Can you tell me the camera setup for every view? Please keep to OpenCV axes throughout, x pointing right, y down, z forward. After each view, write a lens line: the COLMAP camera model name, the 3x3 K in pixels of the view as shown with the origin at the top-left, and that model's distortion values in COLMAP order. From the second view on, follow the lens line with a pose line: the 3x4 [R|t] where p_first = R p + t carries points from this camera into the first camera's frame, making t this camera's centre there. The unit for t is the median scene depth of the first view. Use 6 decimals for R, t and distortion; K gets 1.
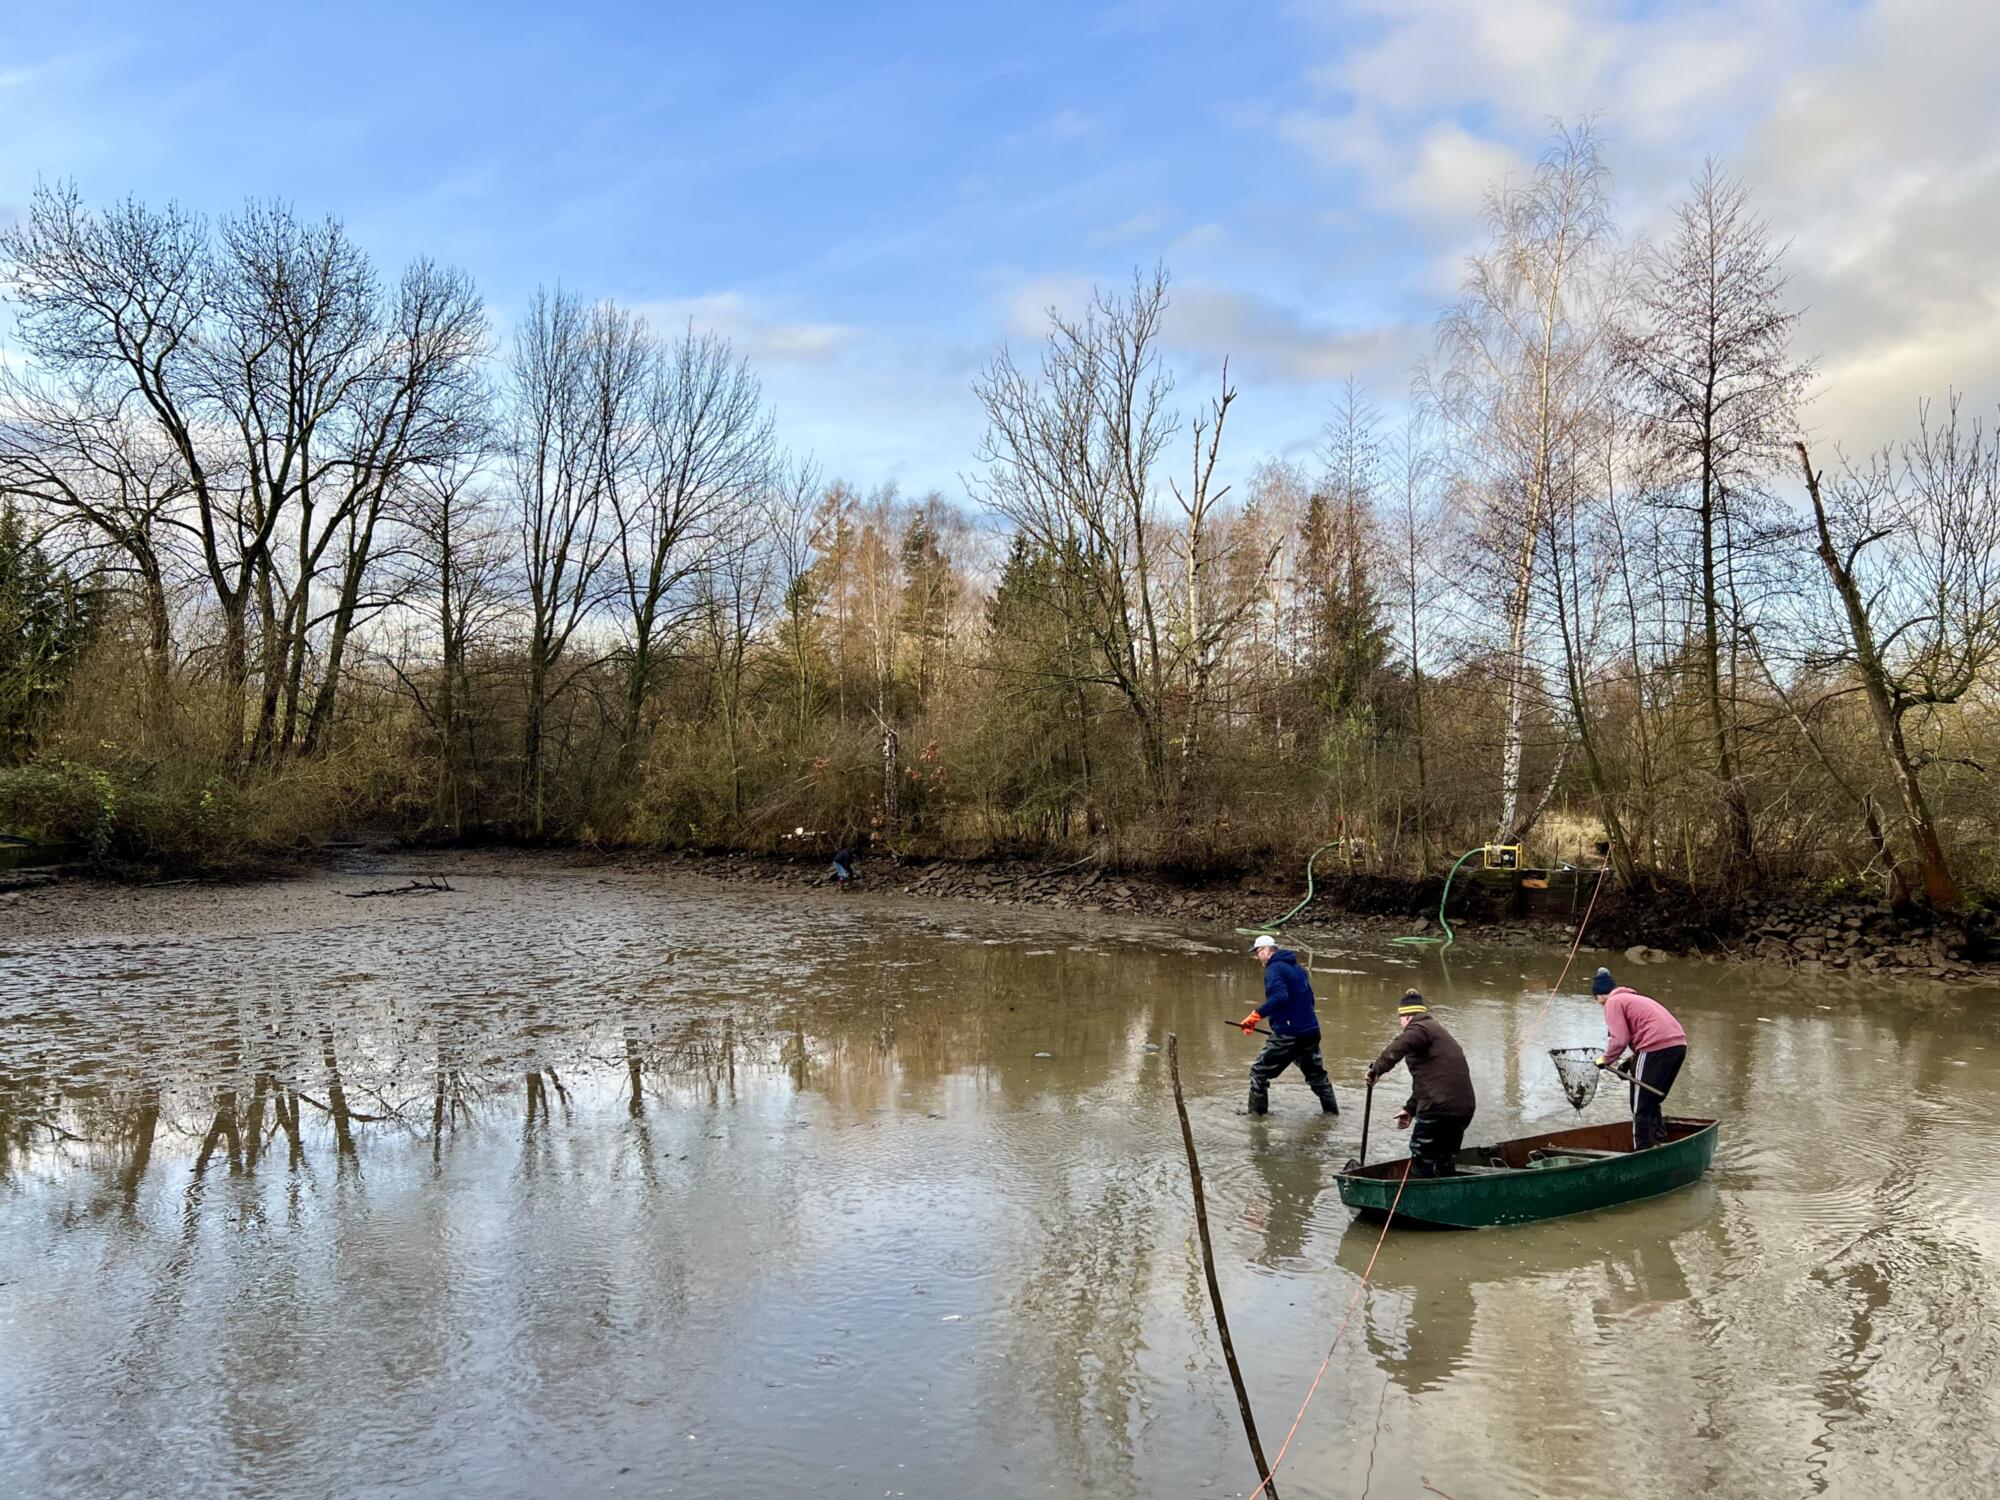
lens RADIAL K [[1500.0, 0, 1007.8], [0, 1500.0, 764.2], [0, 0, 1]] dist [0.065139, -0.072598]
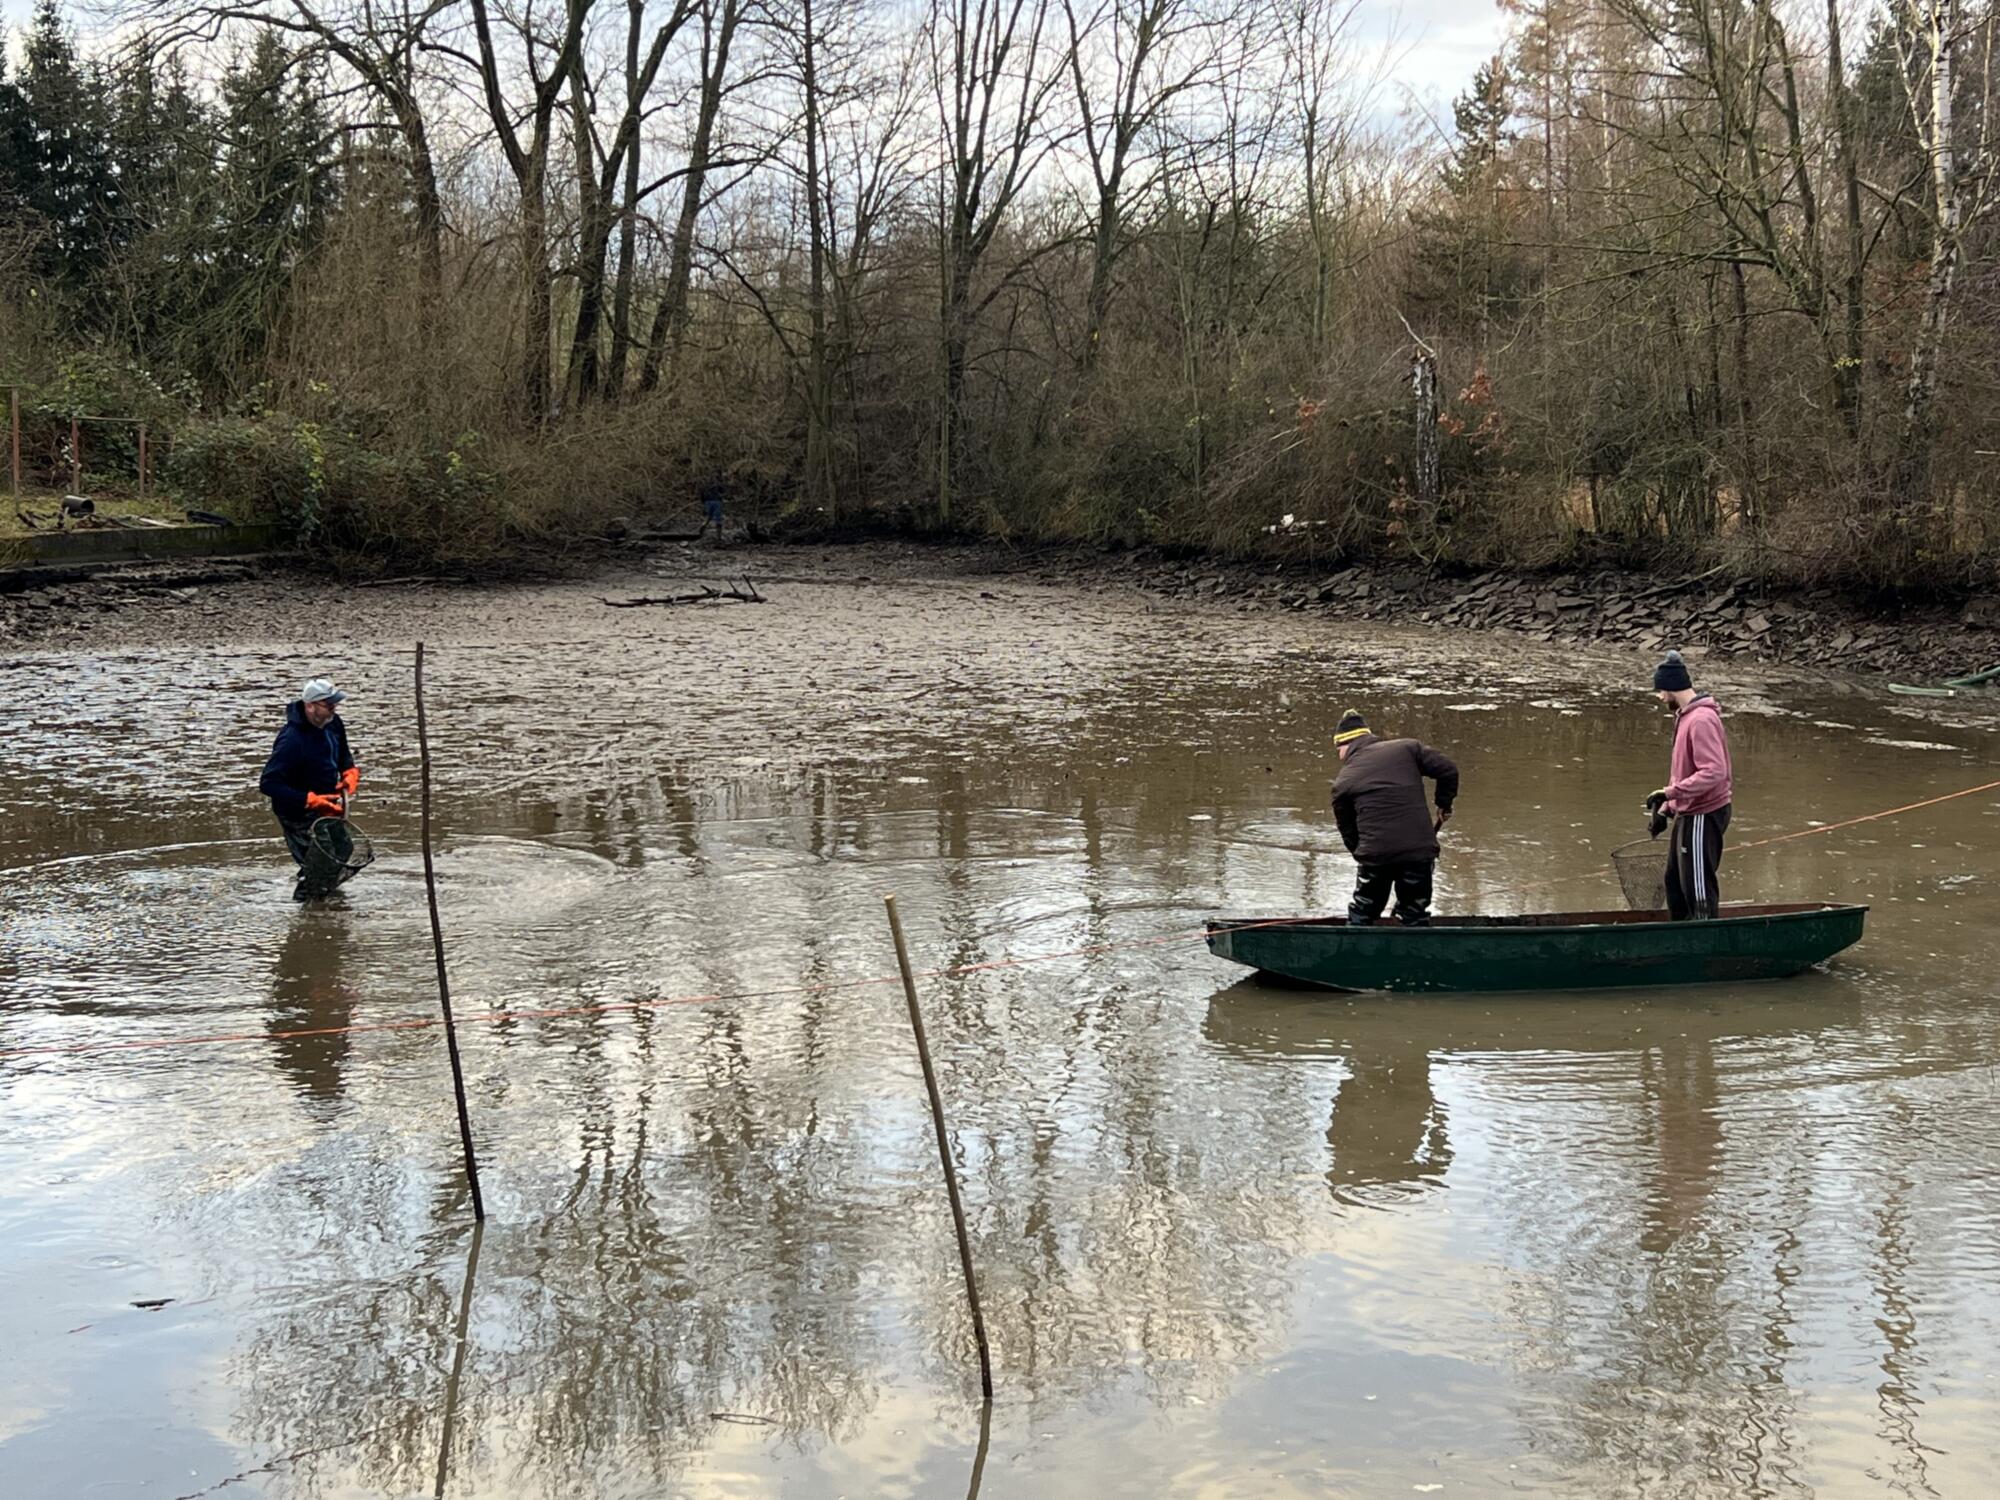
lens RADIAL K [[2708.7, 0, 1012.4], [0, 2708.7, 742.7], [0, 0, 1]] dist [0.172889, -0.468084]
pose [[0.937408, 0.035997, -0.346366, 0.119132], [0.006706, 0.992592, 0.121307, -0.000662], [0.348167, -0.116037, 0.930223, -0.075995]]
